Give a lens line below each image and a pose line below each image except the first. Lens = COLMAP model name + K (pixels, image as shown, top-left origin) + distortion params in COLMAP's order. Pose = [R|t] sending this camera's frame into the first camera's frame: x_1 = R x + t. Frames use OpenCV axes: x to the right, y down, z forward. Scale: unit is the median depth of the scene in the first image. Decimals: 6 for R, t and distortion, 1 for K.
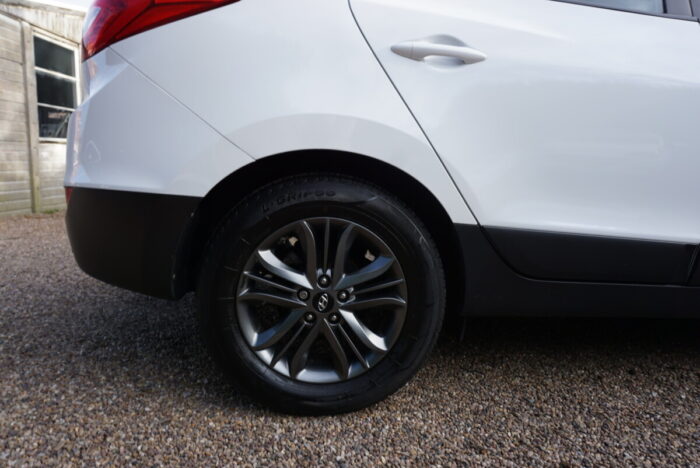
lens RADIAL K [[470.8, 0, 348.2], [0, 470.8, 231.6], [0, 0, 1]] dist [-0.038426, 0.020974]
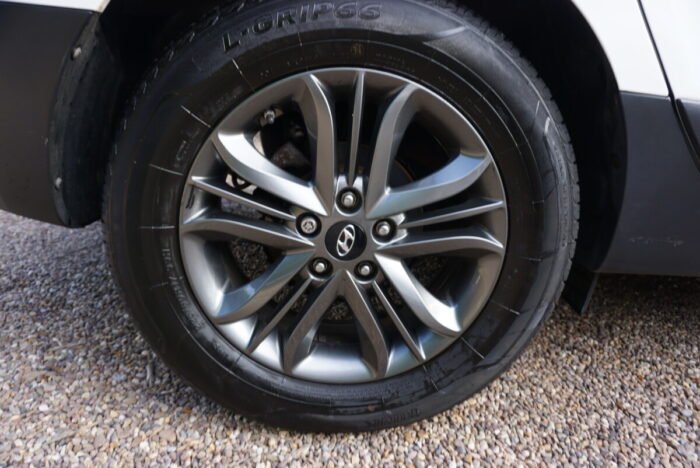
lens RADIAL K [[470.8, 0, 347.1], [0, 470.8, 236.9], [0, 0, 1]] dist [-0.038426, 0.020974]
pose [[0.998678, 0.036423, -0.036283, -0.032721], [-0.029516, 0.984050, 0.175425, 0.053775], [0.042094, -0.174122, 0.983824, 0.480727]]
